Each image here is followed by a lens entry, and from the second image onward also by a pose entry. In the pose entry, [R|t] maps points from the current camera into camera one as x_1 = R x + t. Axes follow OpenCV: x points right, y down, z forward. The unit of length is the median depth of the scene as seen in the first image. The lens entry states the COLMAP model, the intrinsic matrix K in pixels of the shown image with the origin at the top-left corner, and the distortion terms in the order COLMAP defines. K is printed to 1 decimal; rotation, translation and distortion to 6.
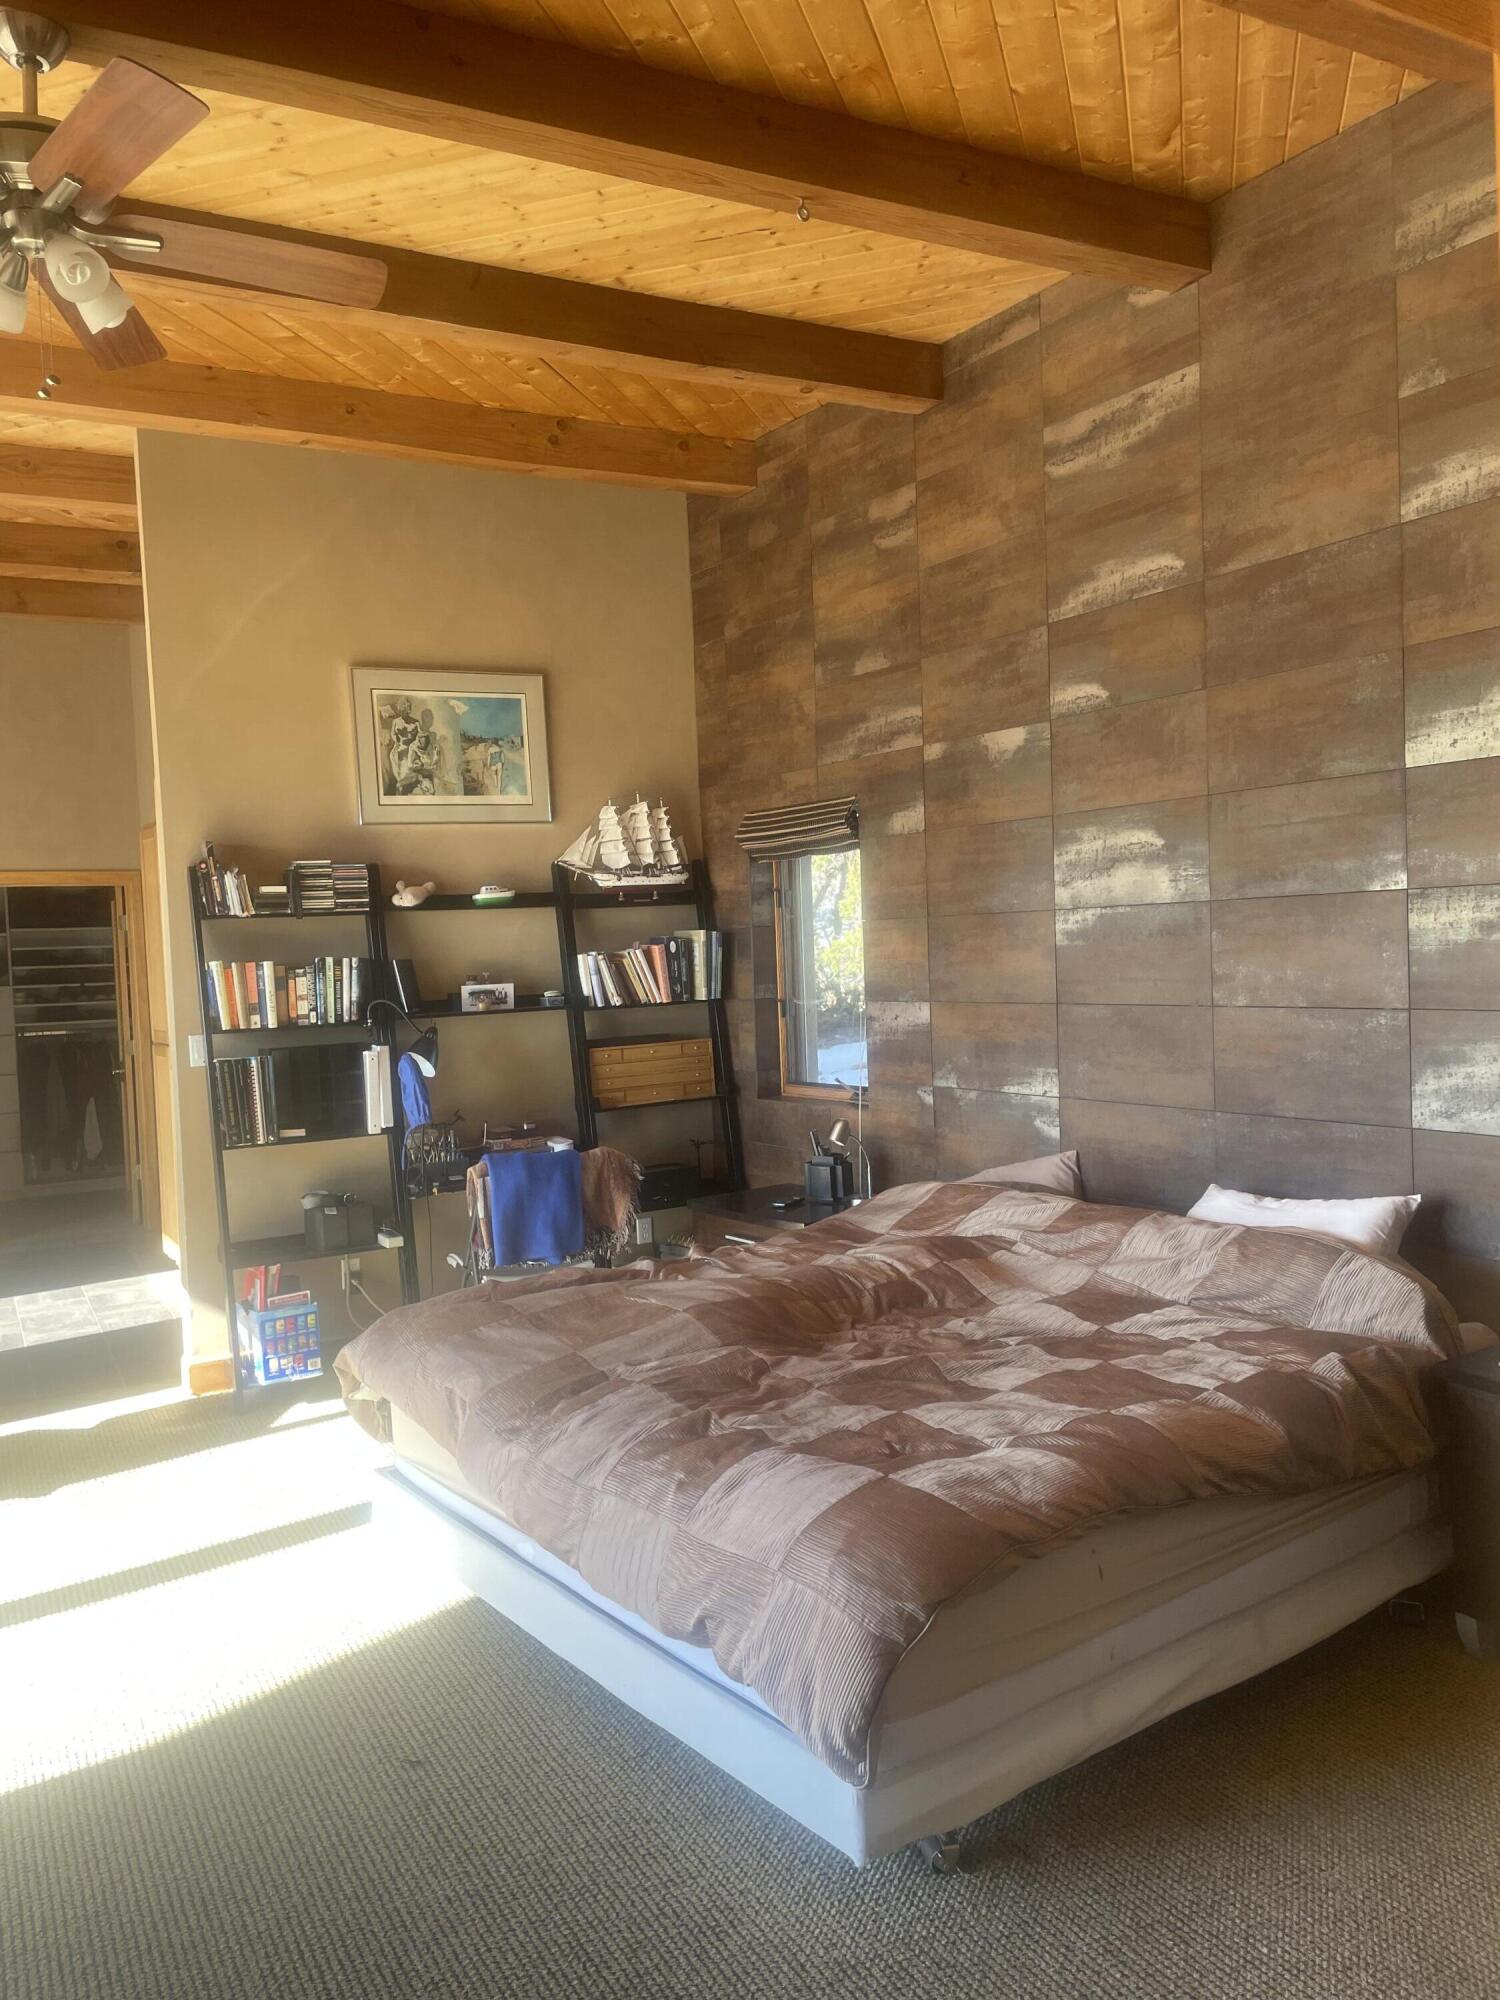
lens RADIAL K [[1513.3, 0, 745.3], [0, 1513.3, 1002.1], [0, 0, 1]] dist [0.079649, -0.109119]
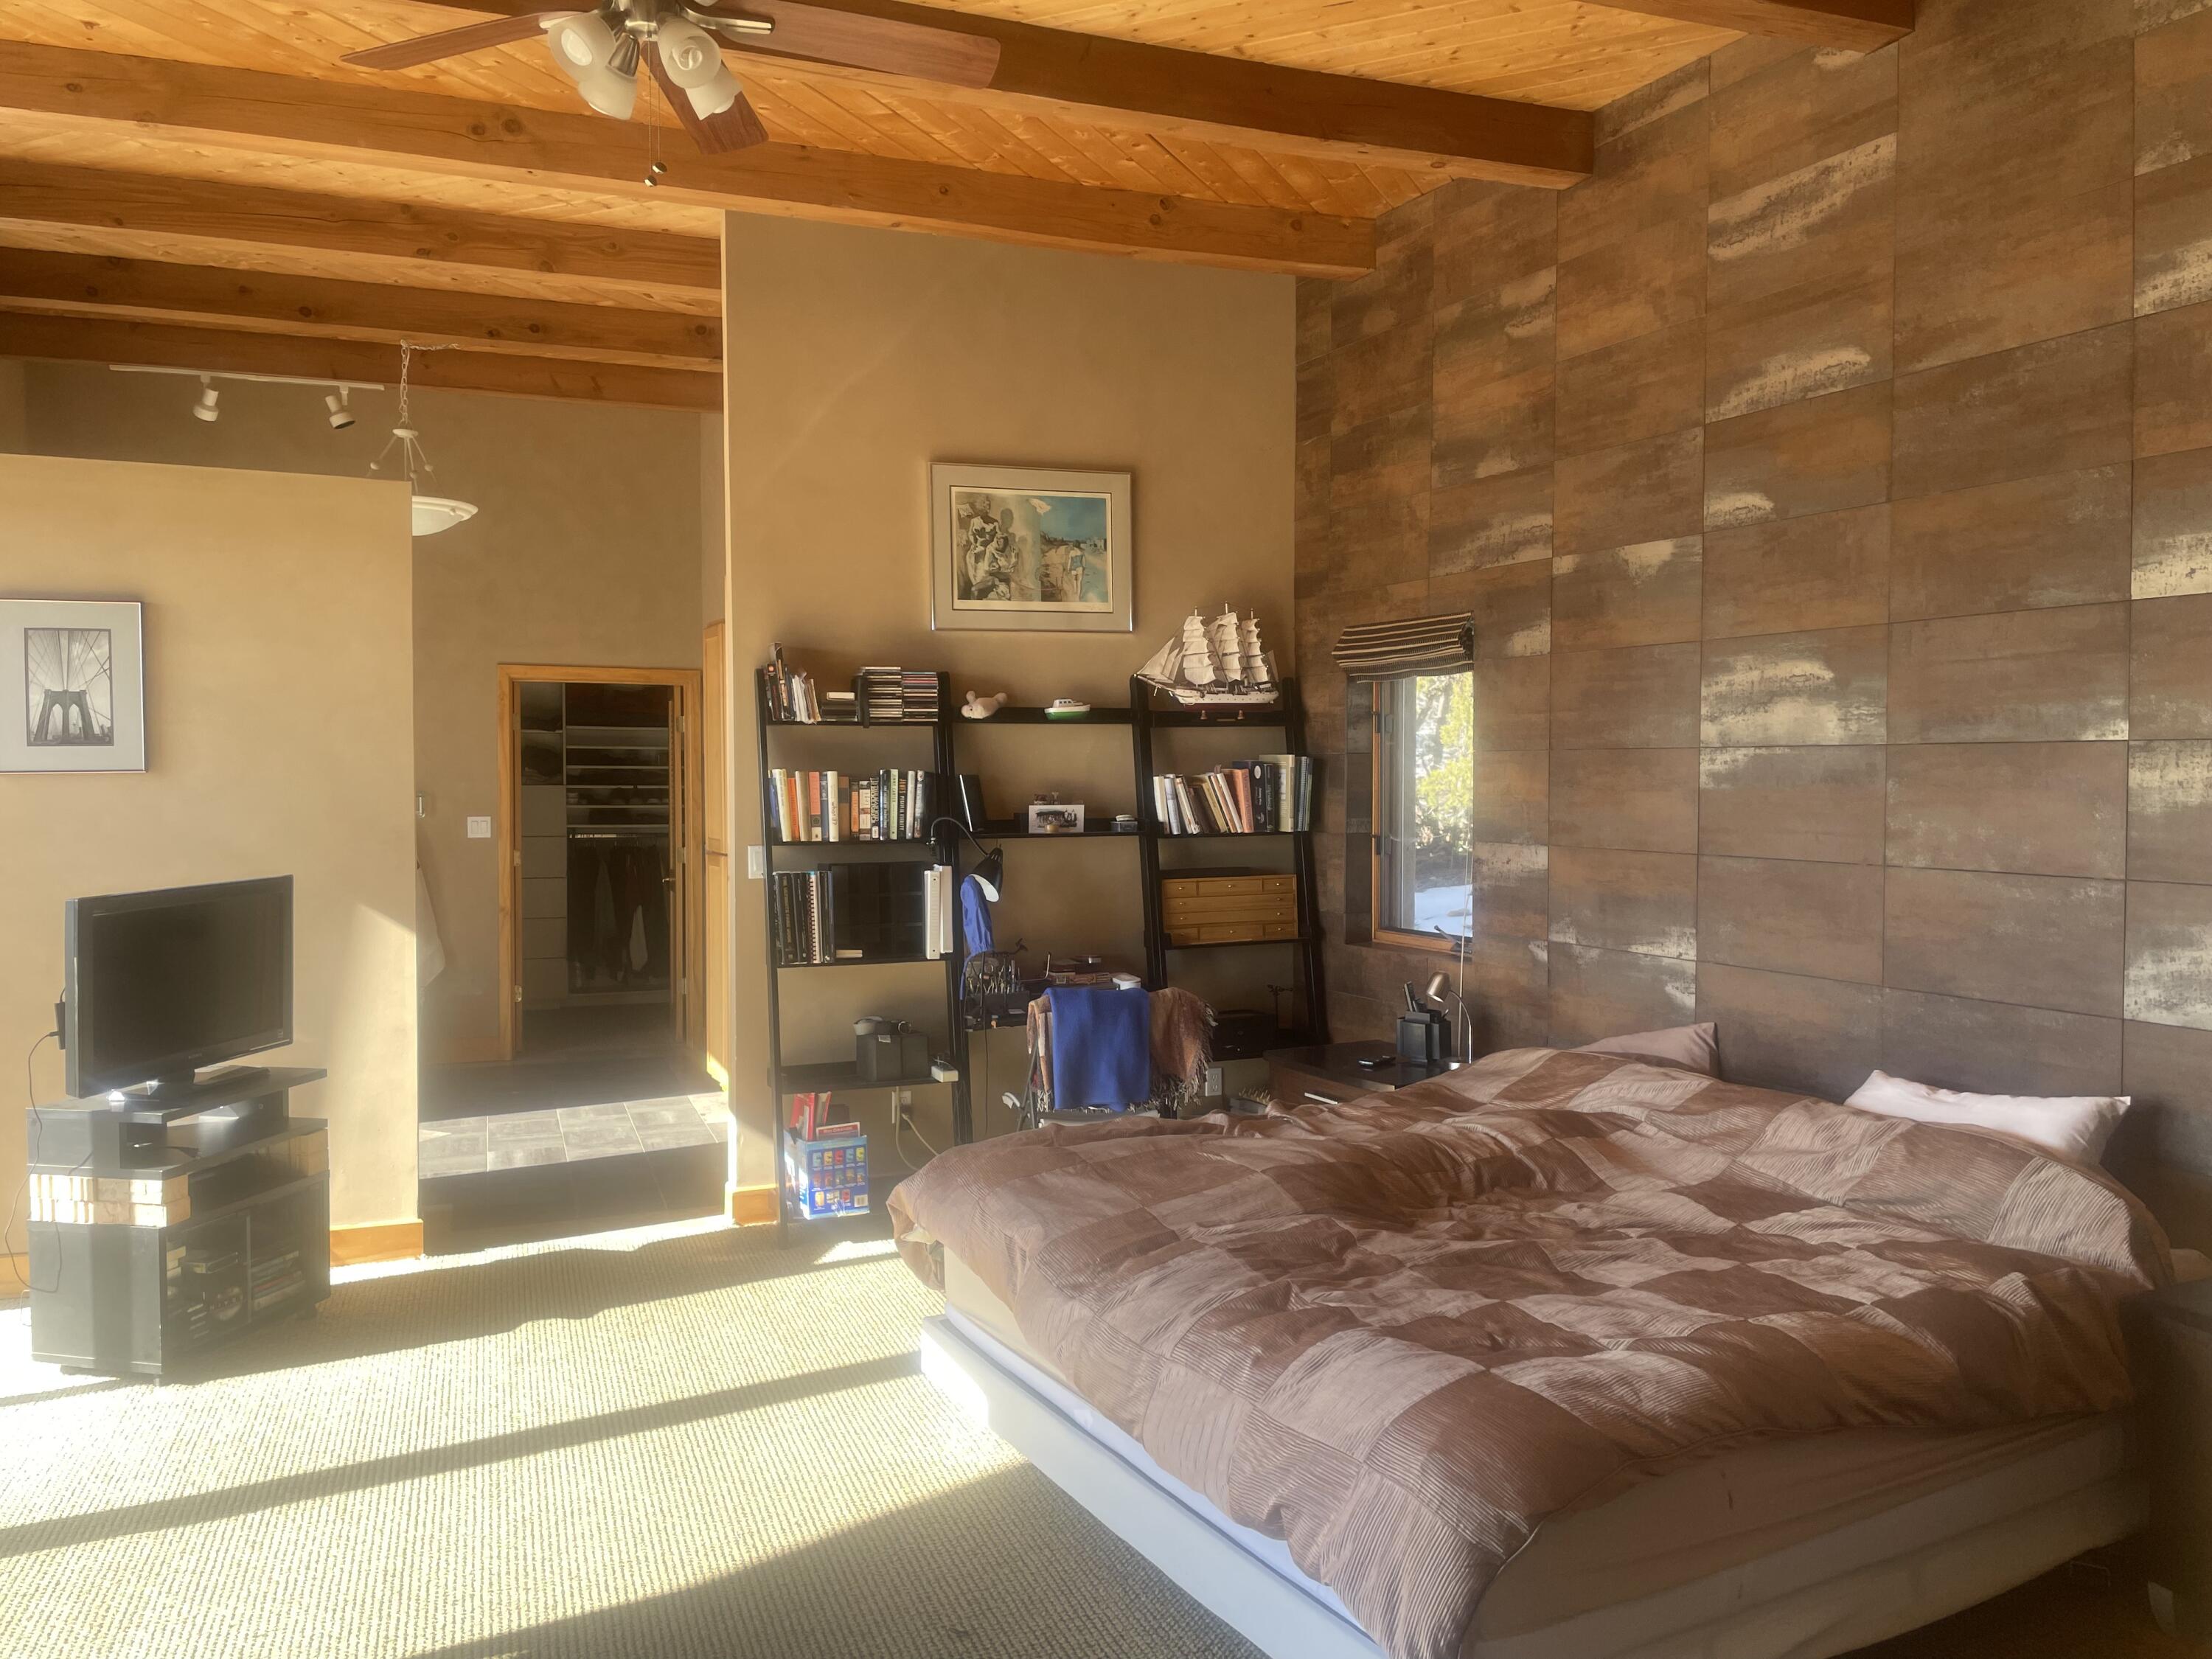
lens RADIAL K [[1673.7, 0, 1114.0], [0, 1673.7, 812.2], [0, 0, 1]] dist [0.079649, -0.109119]
pose [[0.991097, 0.042368, -0.126218, -0.008036], [-0.043727, 0.999011, -0.008012, -0.000770], [0.125753, 0.013460, 0.991970, -0.014153]]
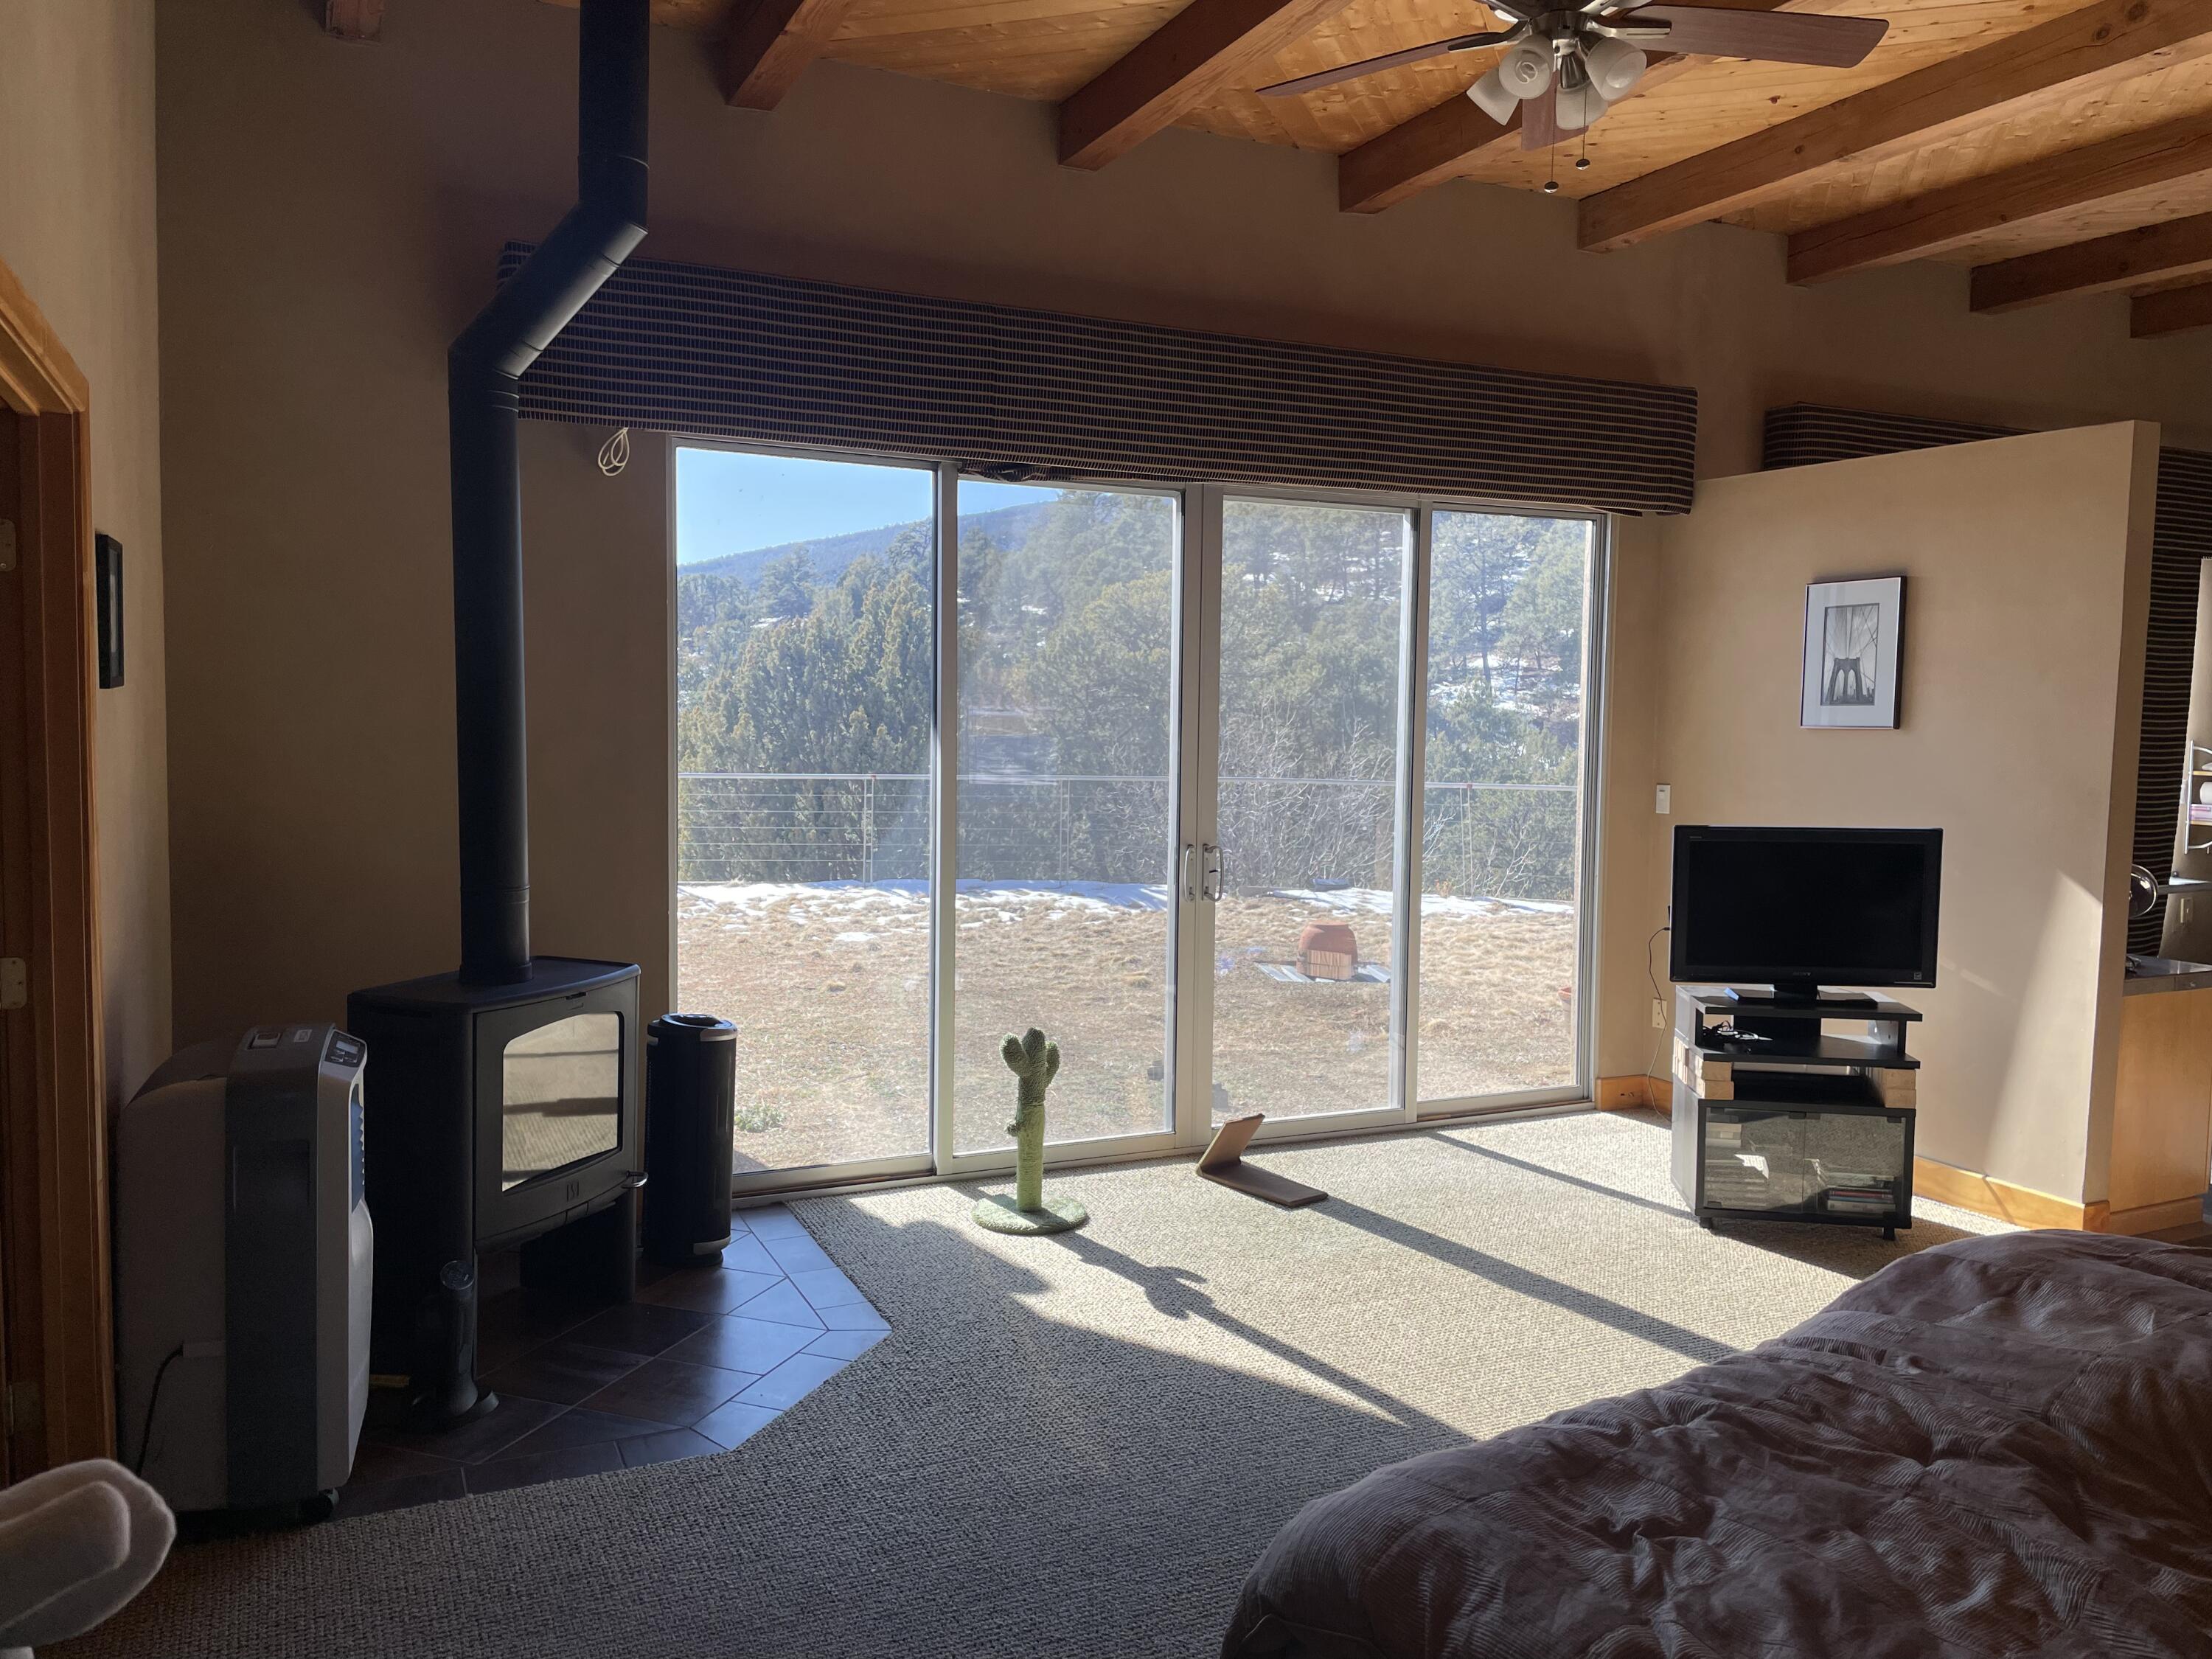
lens RADIAL K [[1673.7, 0, 1112.8], [0, 1673.7, 828.1], [0, 0, 1]] dist [0.079649, -0.109119]
pose [[-0.071149, 0.111270, -0.991240, 0.406153], [-0.057581, 0.991643, 0.115448, -0.037497], [0.995802, 0.065291, -0.064147, 0.415068]]
